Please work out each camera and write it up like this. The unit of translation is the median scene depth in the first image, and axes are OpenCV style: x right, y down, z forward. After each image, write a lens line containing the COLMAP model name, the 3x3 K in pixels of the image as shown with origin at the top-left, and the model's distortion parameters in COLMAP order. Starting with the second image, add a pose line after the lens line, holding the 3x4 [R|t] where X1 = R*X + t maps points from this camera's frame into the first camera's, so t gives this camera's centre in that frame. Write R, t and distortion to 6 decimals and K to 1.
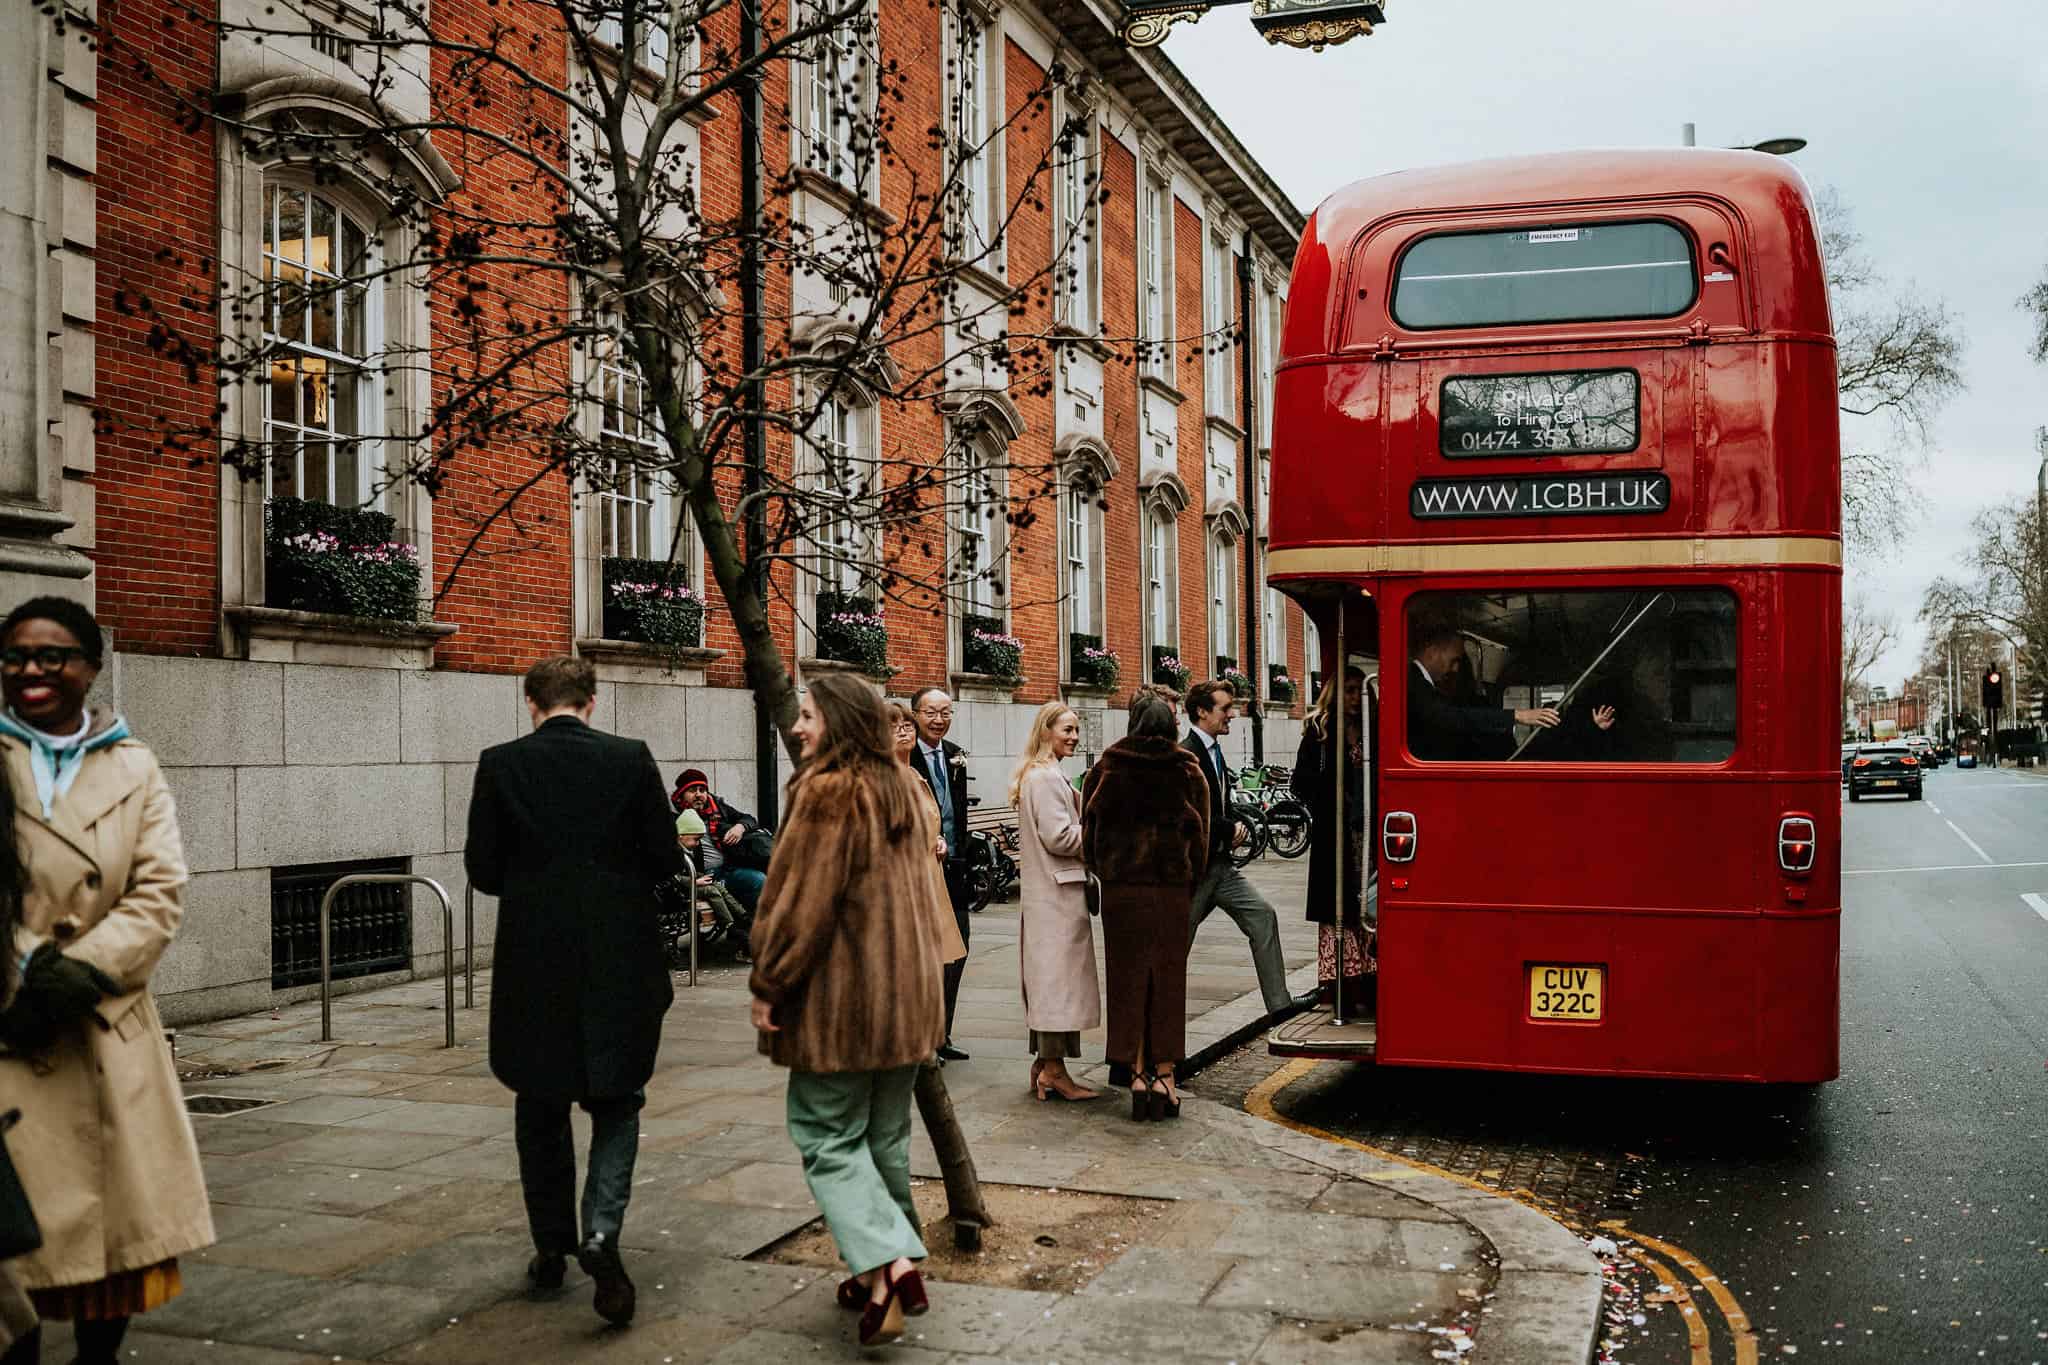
lens RADIAL K [[2043.3, 0, 1025.4], [0, 2043.3, 713.5], [0, 0, 1]] dist [-0.048354, -0.015773]
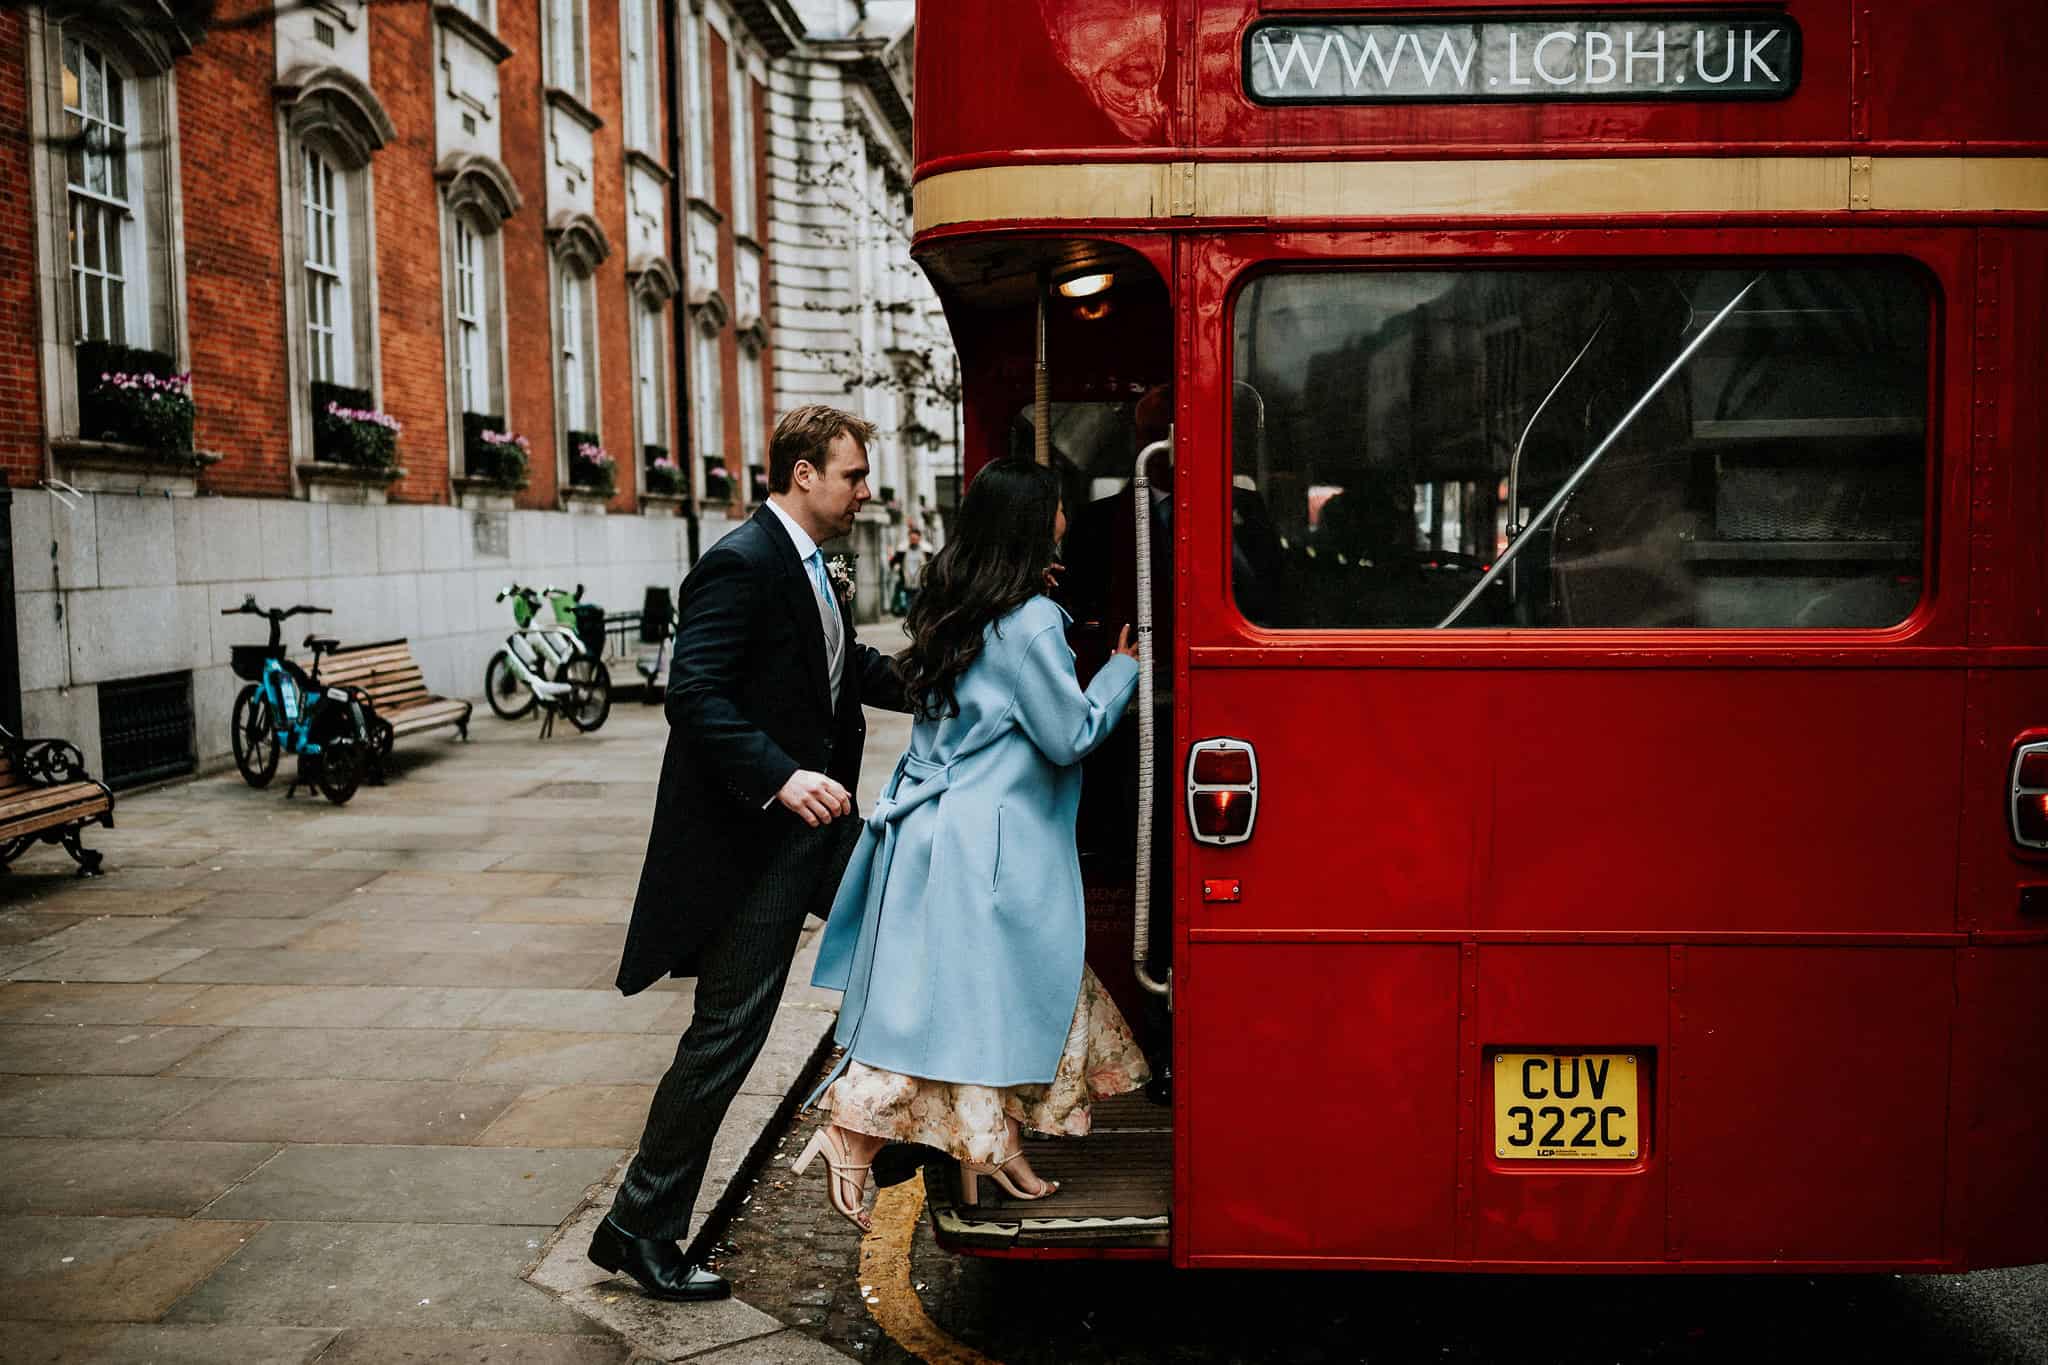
lens RADIAL K [[2043.3, 0, 1025.4], [0, 2043.3, 713.5], [0, 0, 1]] dist [-0.048354, -0.015773]
pose [[0.957802, -0.032586, 0.285575, 0.002459], [0.004153, 0.995018, 0.099609, -0.001637], [-0.287398, -0.094220, 0.953166, 0.207528]]
